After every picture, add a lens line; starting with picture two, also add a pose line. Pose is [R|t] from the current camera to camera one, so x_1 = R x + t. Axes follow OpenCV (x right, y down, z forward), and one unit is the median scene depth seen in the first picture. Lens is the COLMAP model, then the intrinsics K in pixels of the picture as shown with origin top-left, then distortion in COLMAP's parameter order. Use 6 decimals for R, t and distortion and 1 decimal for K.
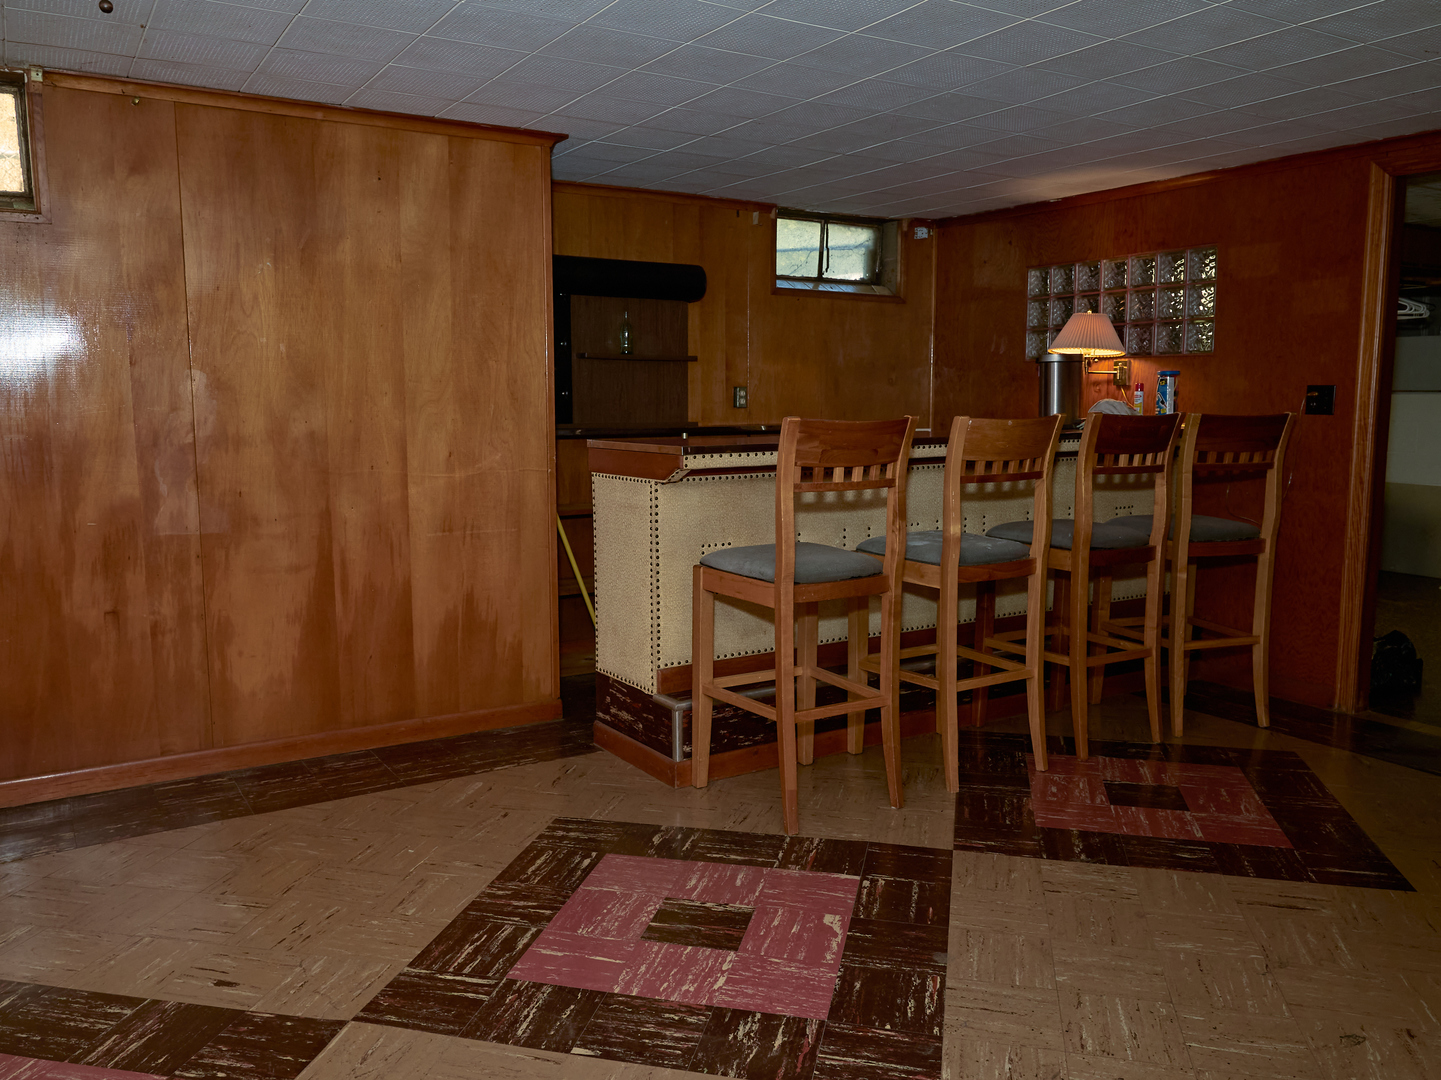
lens RADIAL K [[1136.1, 0, 721.8], [0, 1136.1, 540.9], [0, 0, 1]] dist [0.004916, -0.006519]
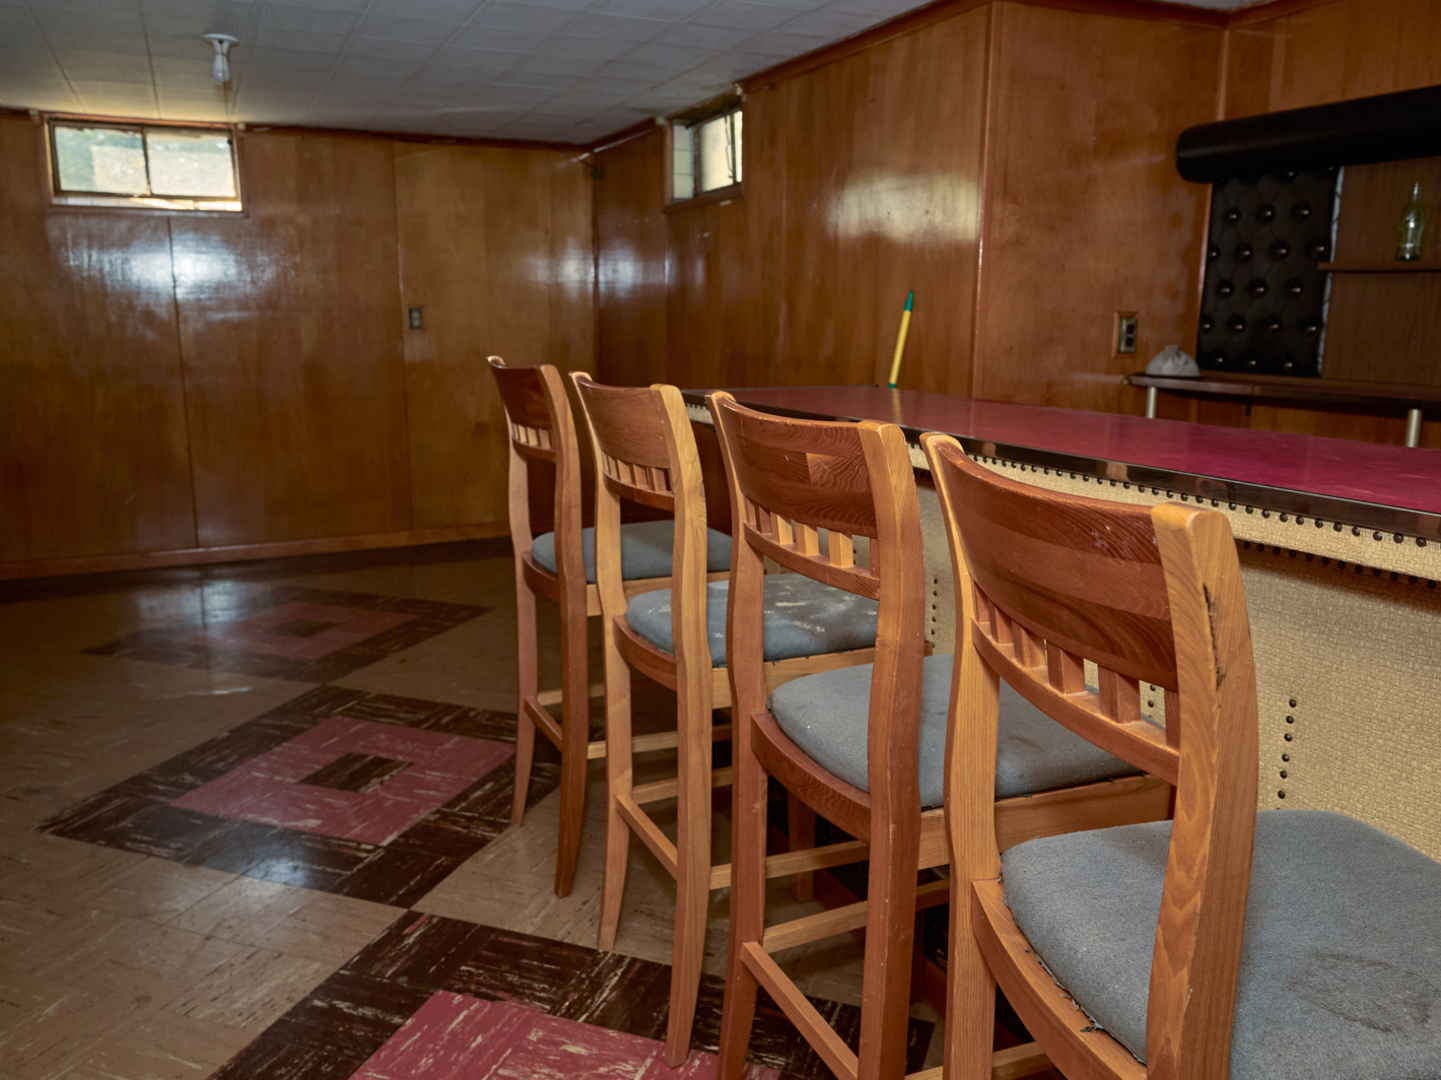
lens RADIAL K [[1136.1, 0, 721.4], [0, 1136.1, 538.3], [0, 0, 1]] dist [0.004916, -0.006519]
pose [[-0.129074, 0.196317, -0.972008, 1.015712], [-0.134040, 0.967757, 0.213258, -0.202367], [0.982534, 0.157814, -0.098598, 1.416716]]
